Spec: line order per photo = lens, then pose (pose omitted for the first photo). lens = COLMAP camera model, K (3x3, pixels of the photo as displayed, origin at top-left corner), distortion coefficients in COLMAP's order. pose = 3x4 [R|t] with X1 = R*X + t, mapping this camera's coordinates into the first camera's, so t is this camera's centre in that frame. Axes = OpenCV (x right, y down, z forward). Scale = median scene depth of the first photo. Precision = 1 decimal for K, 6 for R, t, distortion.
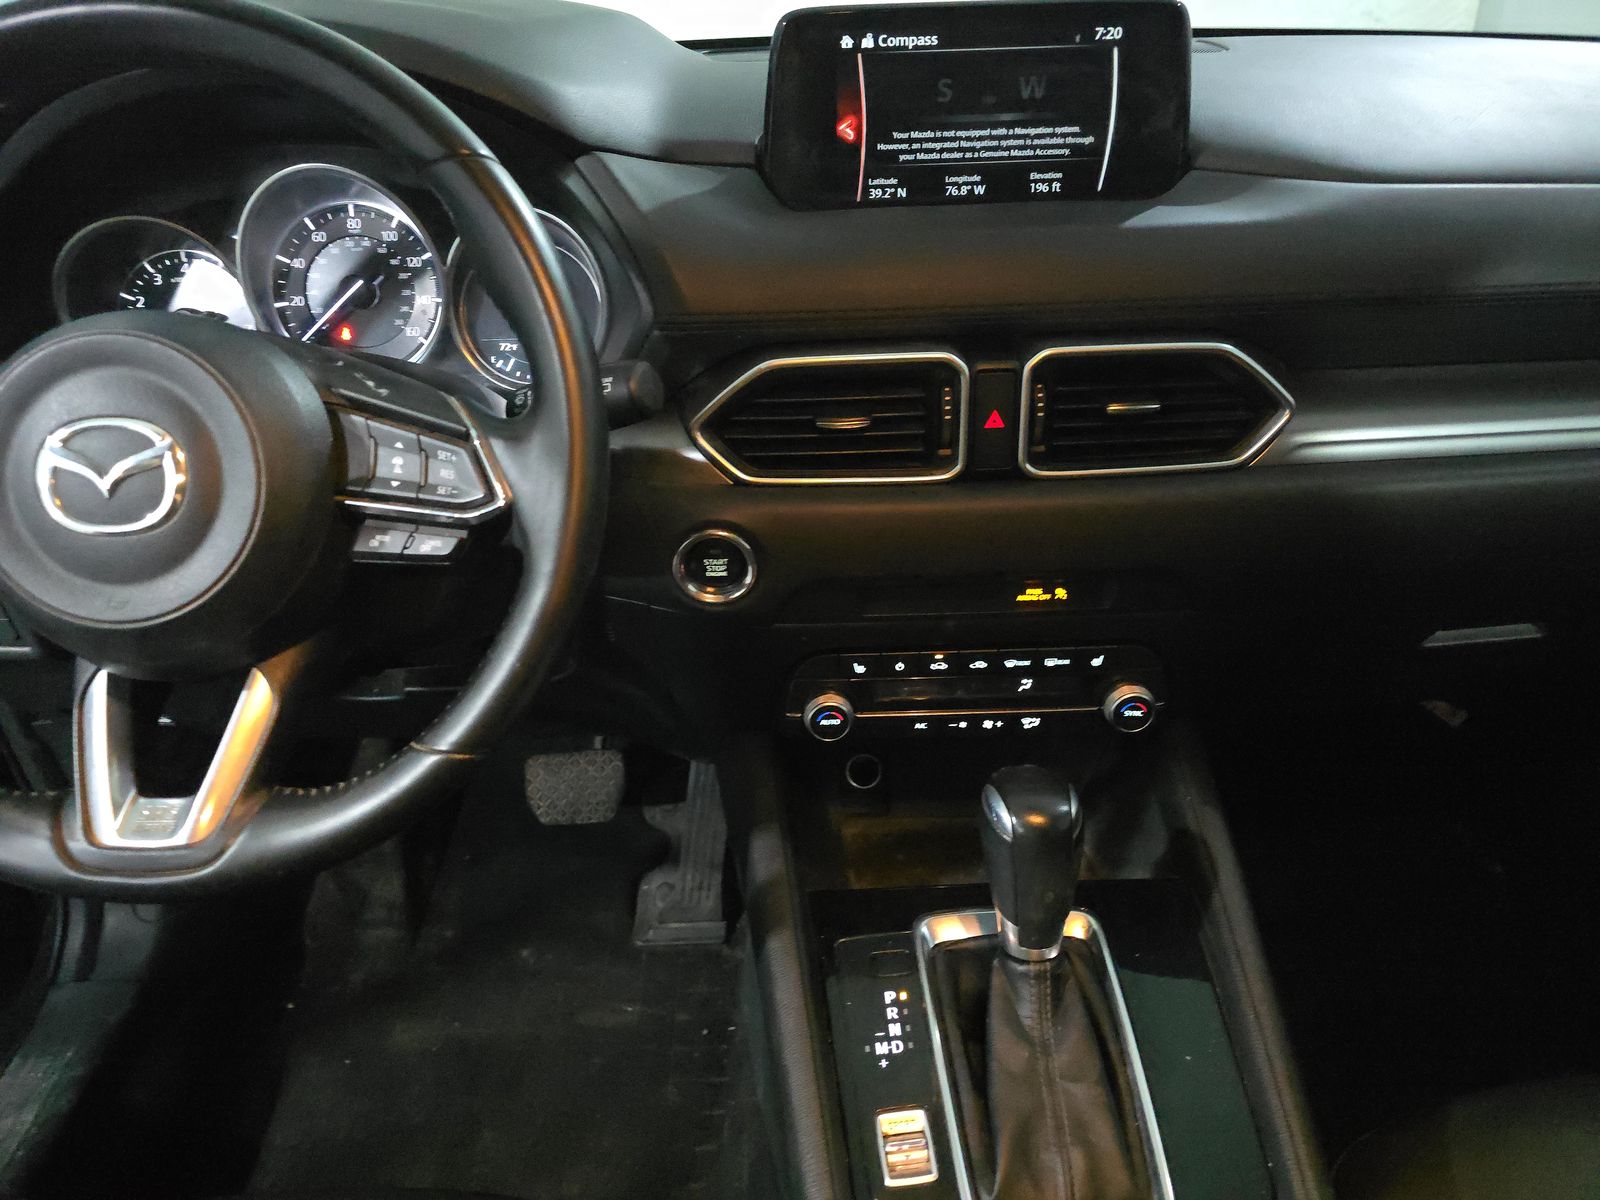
lens RADIAL K [[1056.7, 0, 809.7], [0, 1056.7, 602.3], [0, 0, 1]] dist [0.021226, -0.037421]
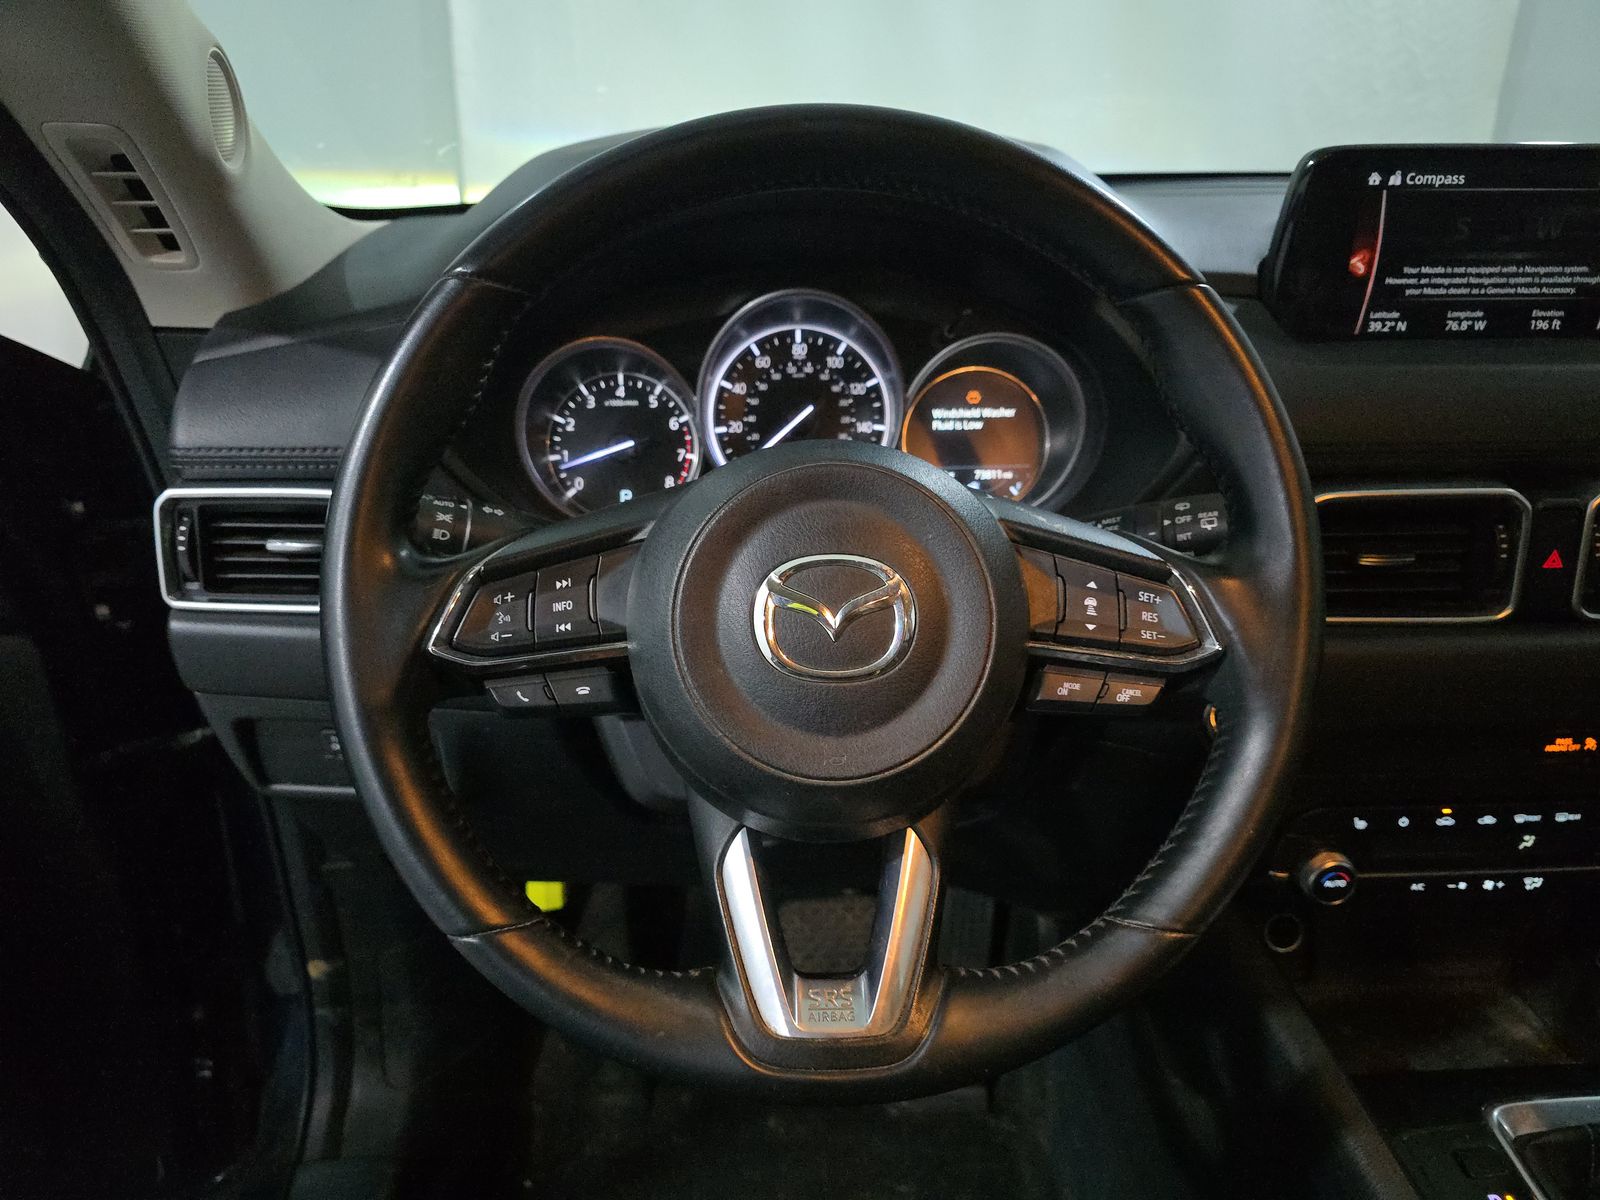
lens RADIAL K [[1056.7, 0, 720.9], [0, 1056.7, 598.5], [0, 0, 1]] dist [0.021226, -0.037421]
pose [[0.999886, 0.012205, 0.008925, -0.544967], [-0.011105, 0.993377, -0.114361, -0.021106], [-0.010262, 0.114249, 0.993399, 0.071087]]
